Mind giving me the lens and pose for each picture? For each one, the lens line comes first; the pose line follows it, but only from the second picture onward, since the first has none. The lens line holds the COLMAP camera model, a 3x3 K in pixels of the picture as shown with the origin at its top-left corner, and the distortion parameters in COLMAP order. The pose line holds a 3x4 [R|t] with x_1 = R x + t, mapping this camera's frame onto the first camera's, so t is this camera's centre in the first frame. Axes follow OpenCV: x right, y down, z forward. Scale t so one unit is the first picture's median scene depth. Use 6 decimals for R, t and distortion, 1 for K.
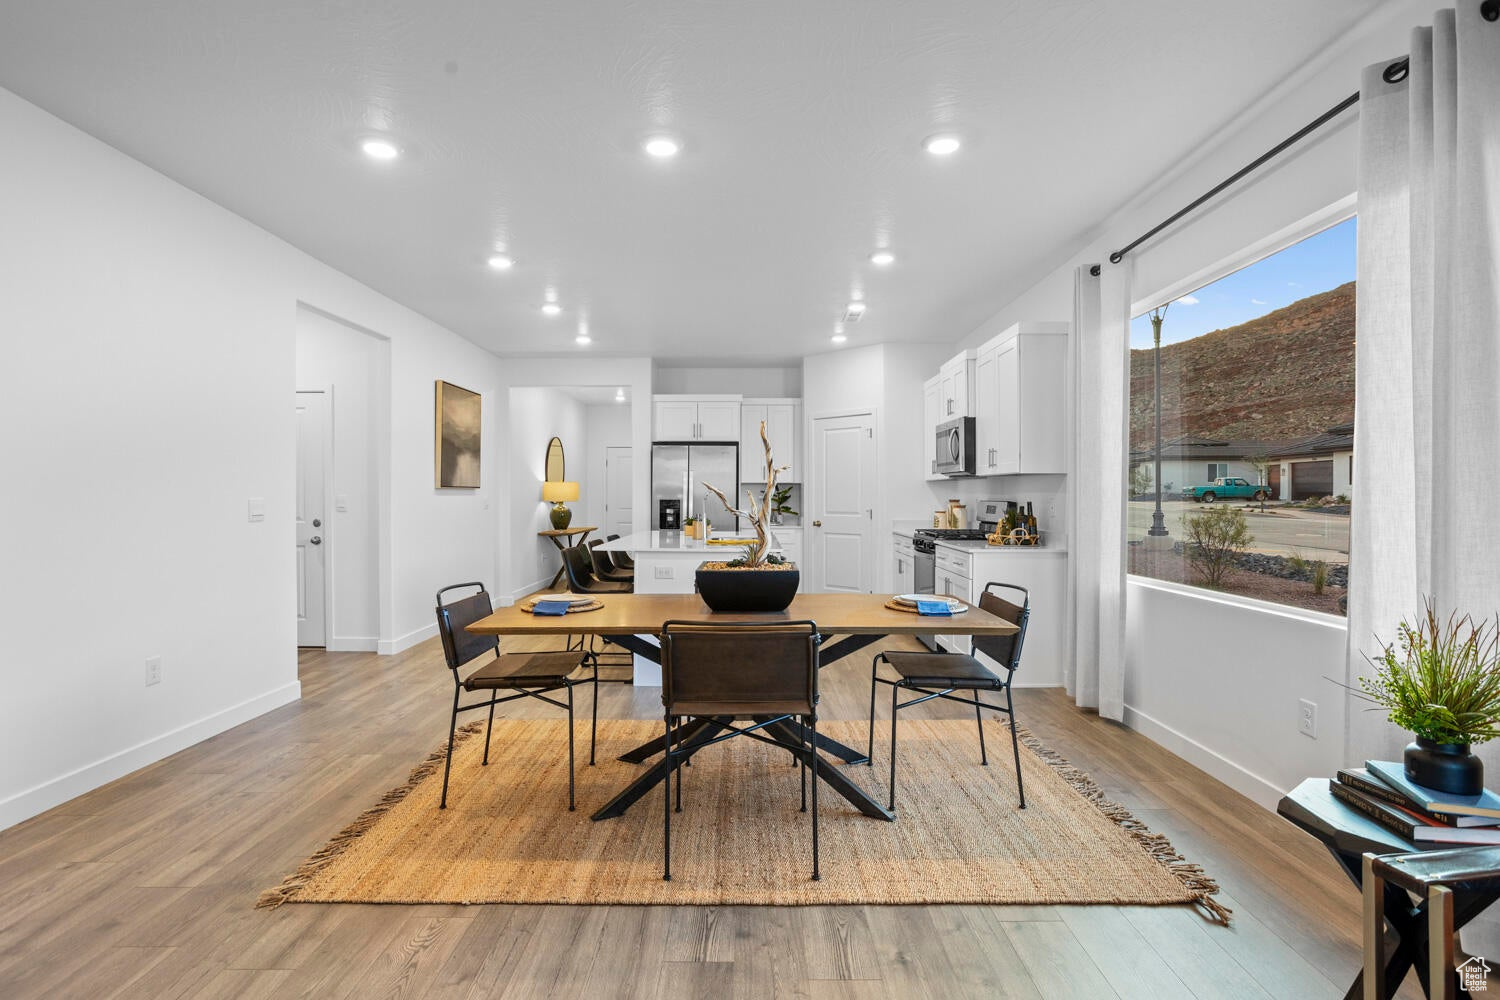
lens RADIAL K [[747.9, 0, 744.6], [0, 747.9, 501.1], [0, 0, 1]] dist [-0.057959, 0.031073]
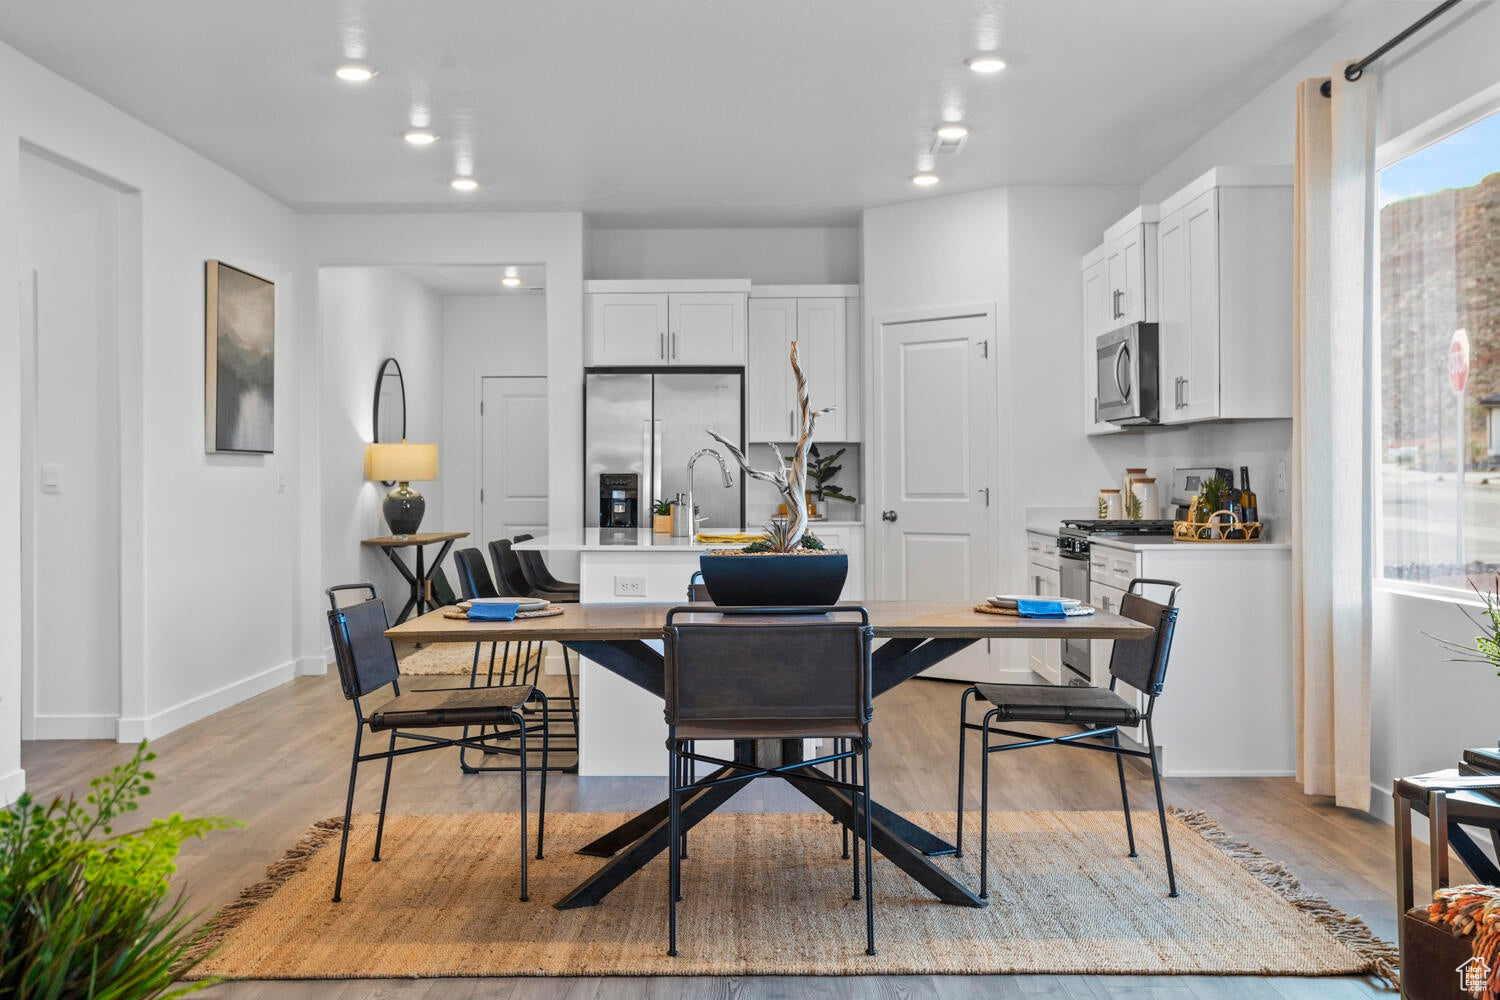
lens RADIAL K [[1692.9, 0, 745.8], [0, 1692.9, 470.5], [0, 0, 1]] dist [-0.002565, -0.013115]
pose [[0.999981, -0.005970, 0.001560, -0.017511], [0.005992, 0.999880, -0.014311, 0.025550], [-0.001474, 0.014320, 0.999896, -0.422944]]
